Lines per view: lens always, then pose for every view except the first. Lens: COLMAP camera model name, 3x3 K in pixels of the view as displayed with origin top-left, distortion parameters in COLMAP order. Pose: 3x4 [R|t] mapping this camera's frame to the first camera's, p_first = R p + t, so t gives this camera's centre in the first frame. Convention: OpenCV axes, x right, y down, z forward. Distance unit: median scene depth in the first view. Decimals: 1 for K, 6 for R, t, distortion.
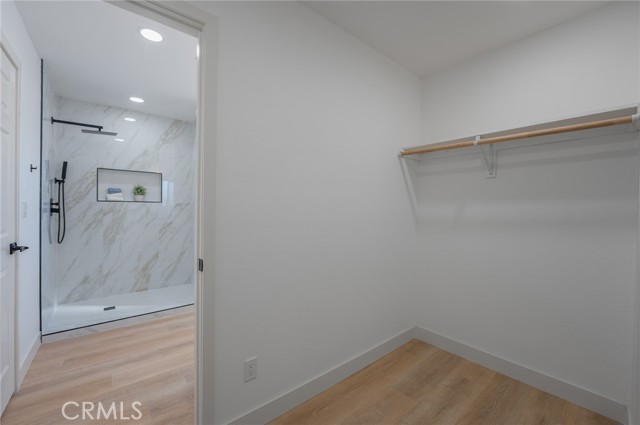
lens RADIAL K [[261.2, 0, 322.2], [0, 261.2, 210.8], [0, 0, 1]] dist [-0.002540, -0.000485]
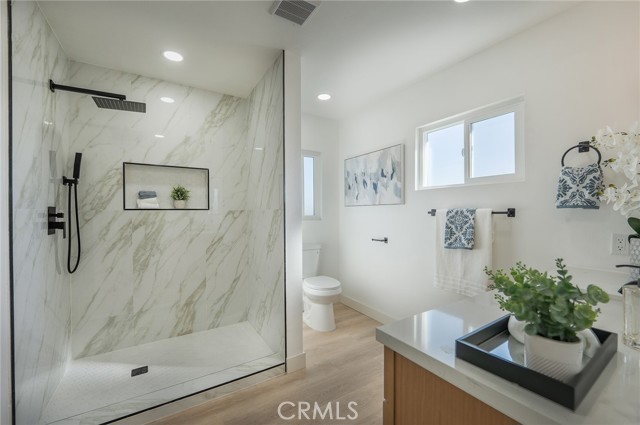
lens RADIAL K [[261.2, 0, 319.3], [0, 261.2, 213.3], [0, 0, 1]] dist [-0.002540, -0.000485]
pose [[0.990518, -0.019354, -0.136014, -0.236772], [0.018350, 0.999794, -0.008633, -0.011290], [0.136153, 0.006055, 0.990669, 0.359621]]
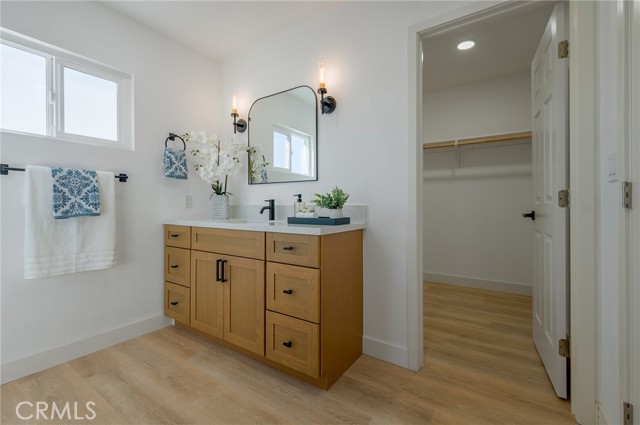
lens RADIAL K [[261.2, 0, 321.7], [0, 261.2, 205.9], [0, 0, 1]] dist [-0.002540, -0.000485]
pose [[-0.292145, -0.019462, 0.956176, -1.101105], [0.011610, 0.999647, 0.023895, 0.118463], [-0.956303, 0.018082, -0.291816, 1.170486]]
